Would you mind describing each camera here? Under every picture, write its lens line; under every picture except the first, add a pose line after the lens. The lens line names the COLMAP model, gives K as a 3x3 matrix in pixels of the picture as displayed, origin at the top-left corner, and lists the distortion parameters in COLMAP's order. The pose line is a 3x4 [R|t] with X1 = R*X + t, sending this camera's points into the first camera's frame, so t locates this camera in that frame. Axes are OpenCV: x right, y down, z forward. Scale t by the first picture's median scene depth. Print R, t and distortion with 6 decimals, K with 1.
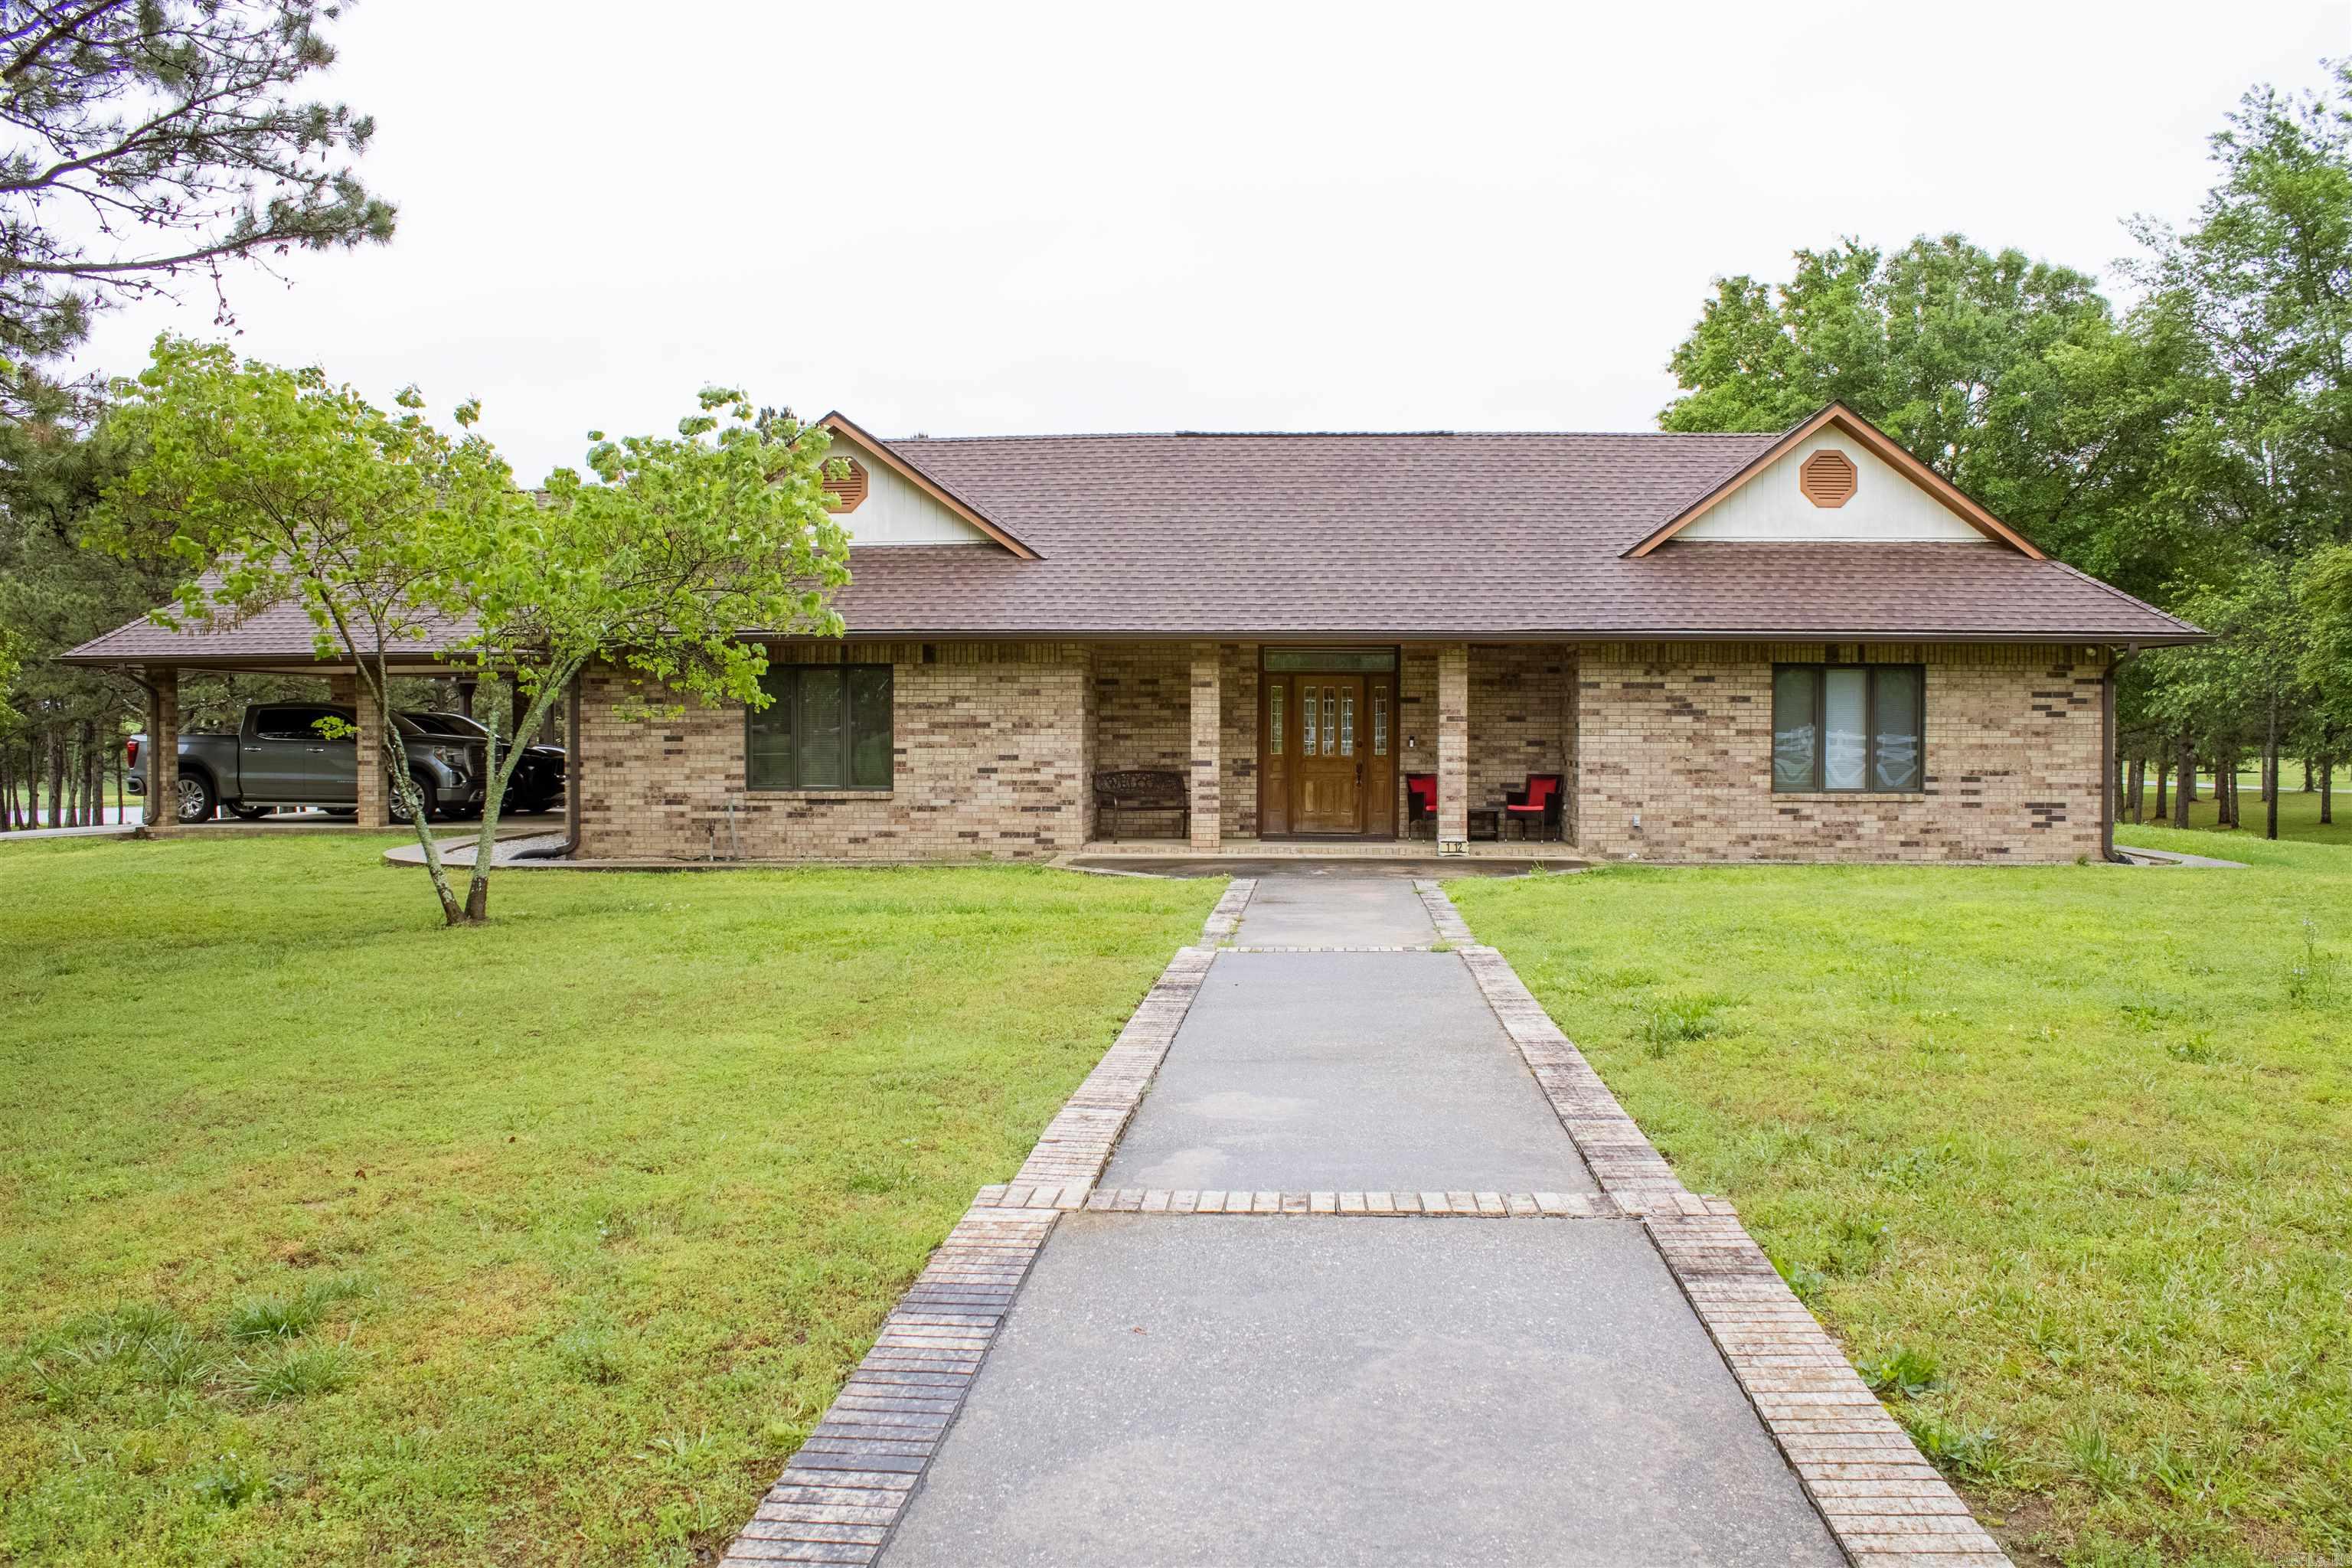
lens RADIAL K [[1955.9, 0, 1192.5], [0, 1955.9, 773.6], [0, 0, 1]] dist [-0.175153, 0.156057]
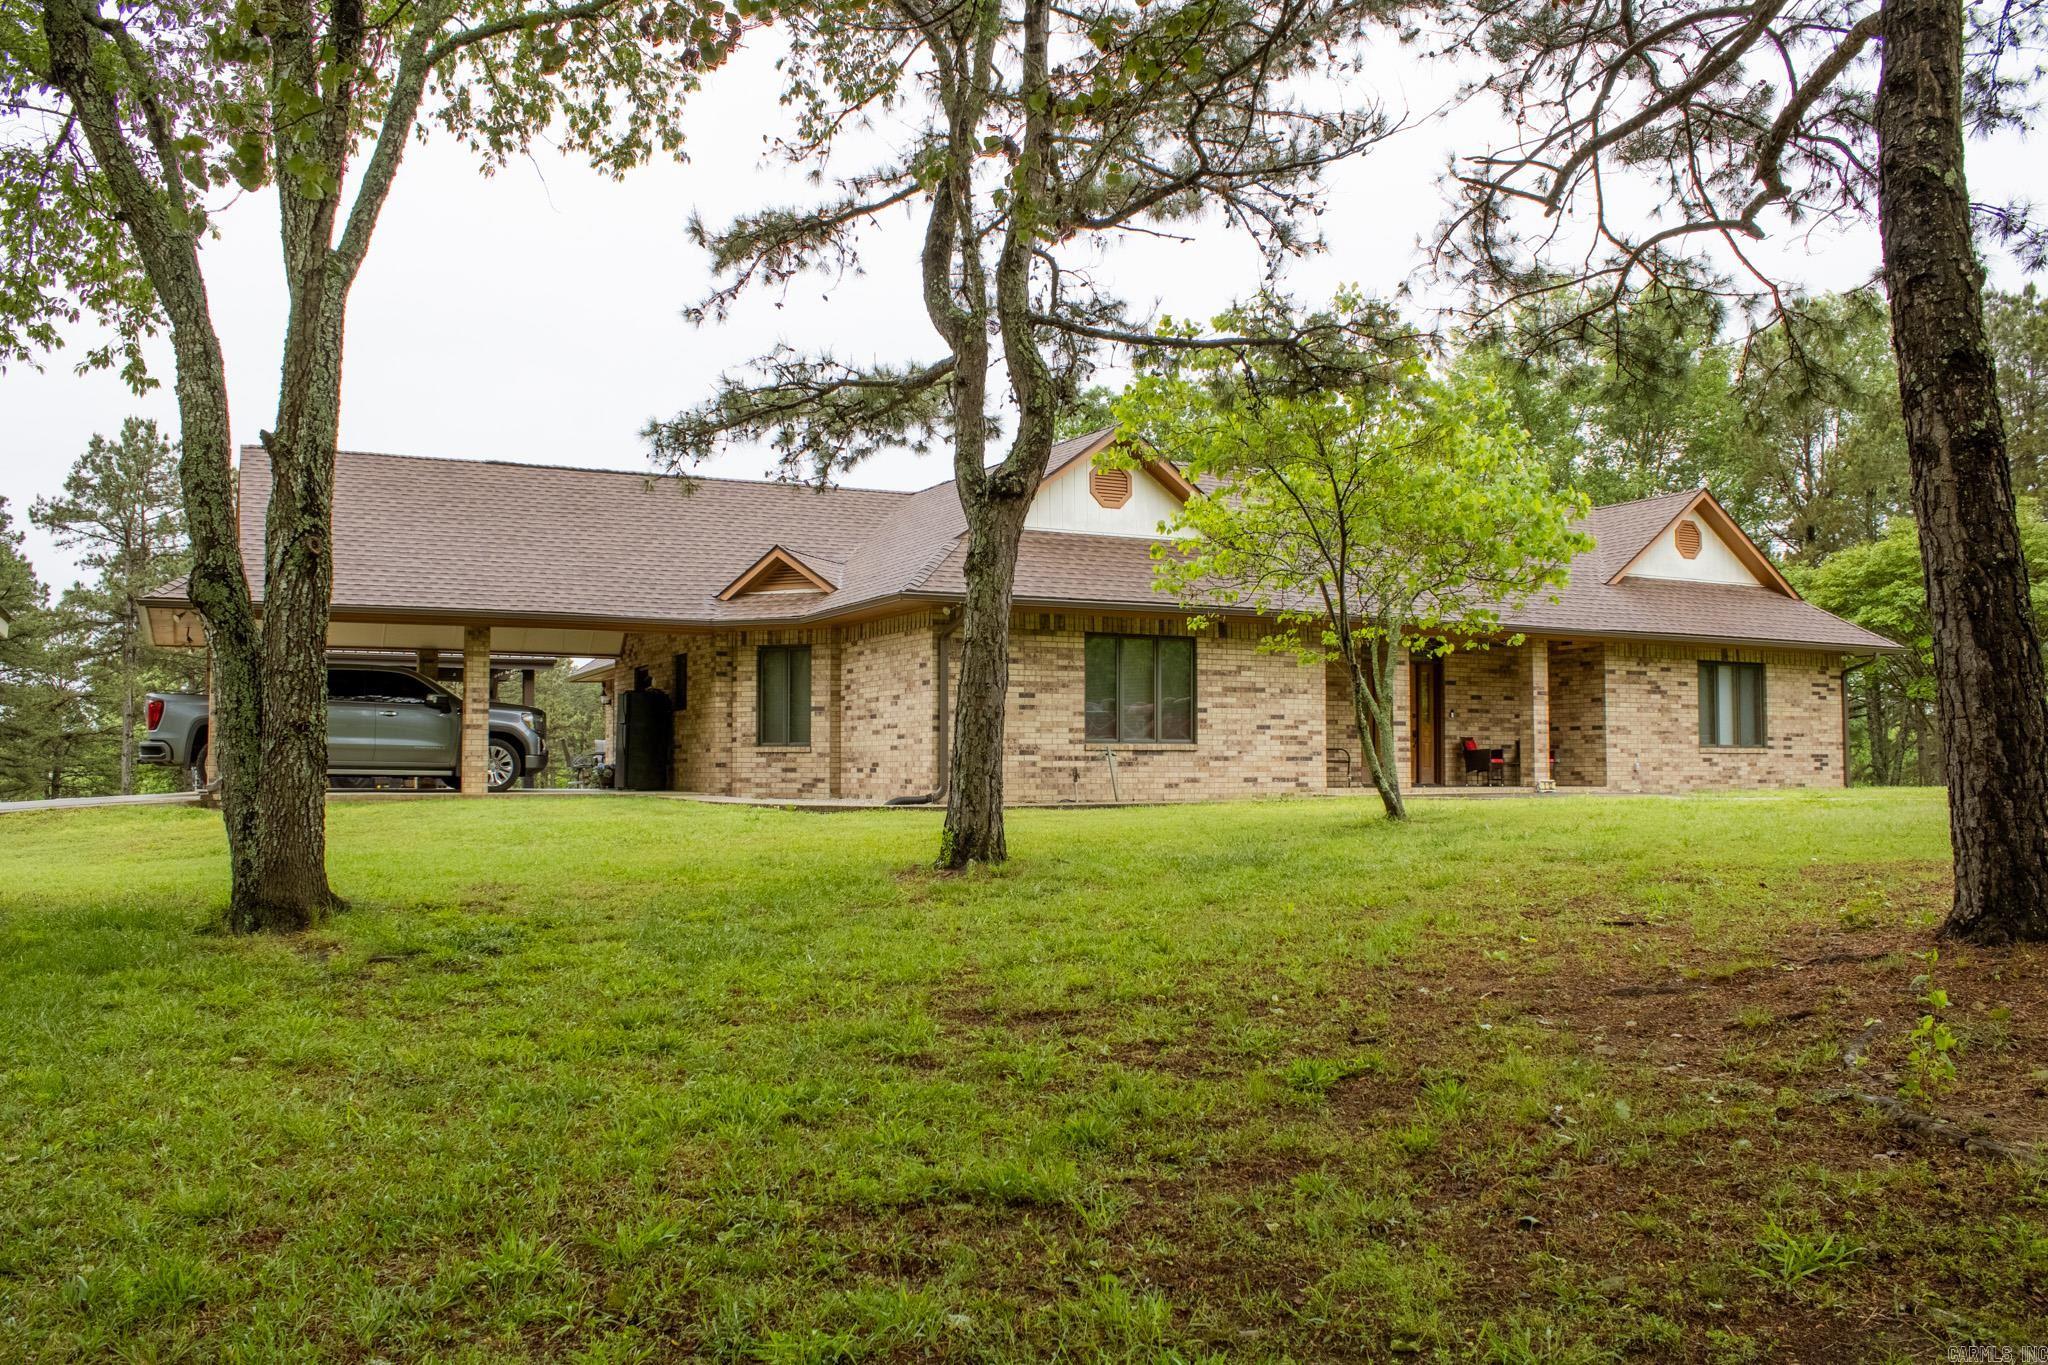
lens RADIAL K [[1703.1, 0, 1038.3], [0, 1703.1, 673.4], [0, 0, 1]] dist [-0.175153, 0.156057]
pose [[0.859022, 0.030684, 0.511018, -0.773347], [0.012638, 0.996627, -0.081087, 0.049483], [-0.511782, 0.076113, 0.855737, 0.158642]]
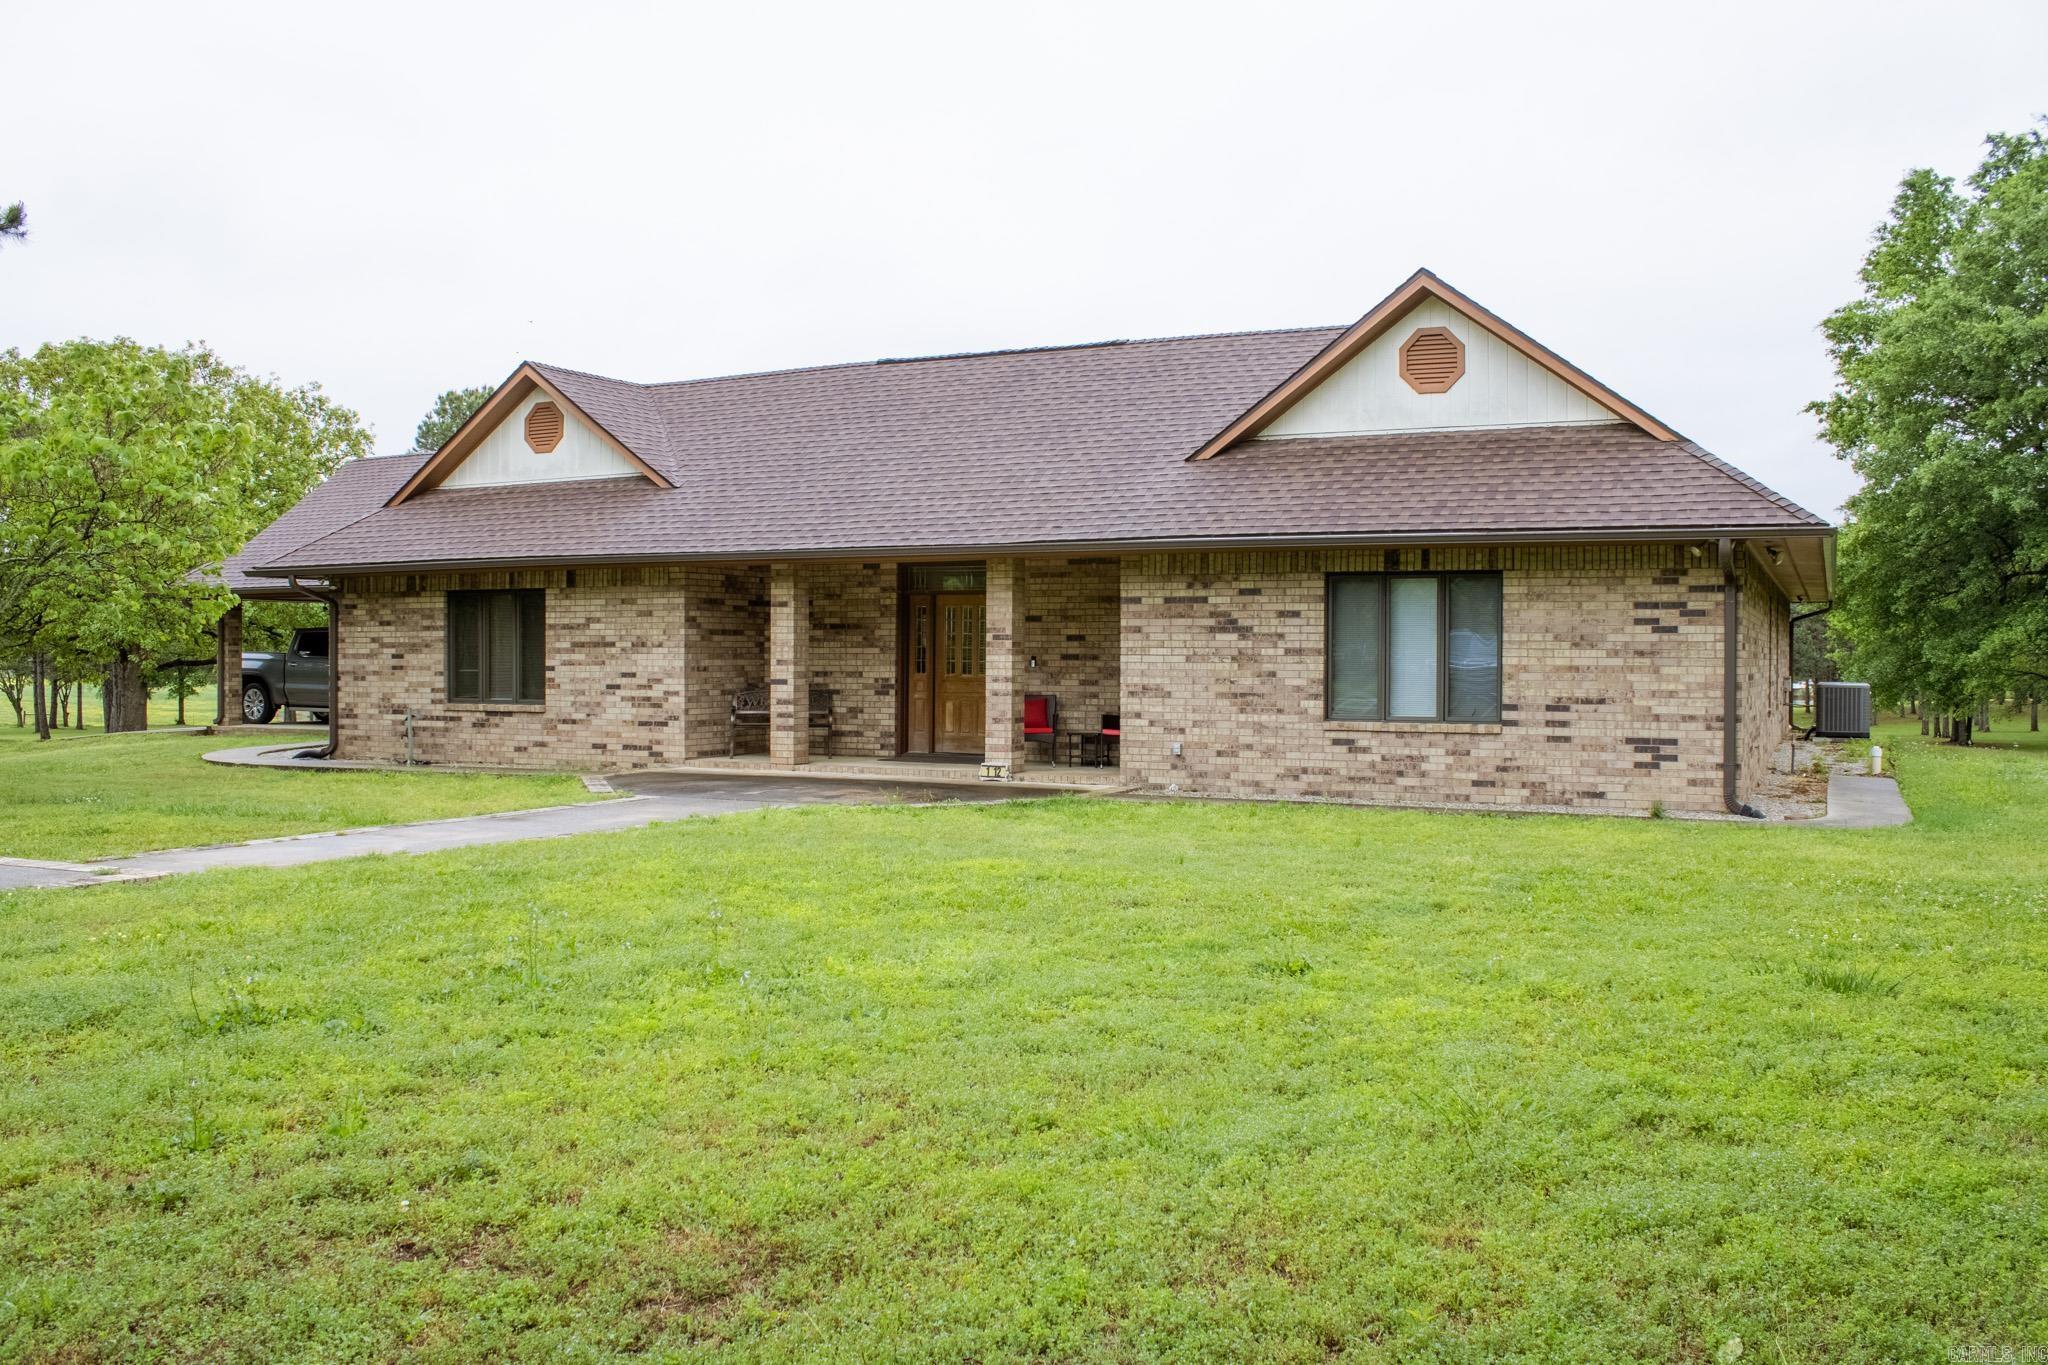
lens RADIAL K [[1703.1, 0, 1038.3], [0, 1703.1, 673.4], [0, 0, 1]] dist [-0.175153, 0.156057]
pose [[0.926730, 0.006388, -0.375673, 0.459362], [-0.010749, 0.999897, -0.009513, -0.002644], [0.375574, 0.012854, 0.926703, 0.231348]]
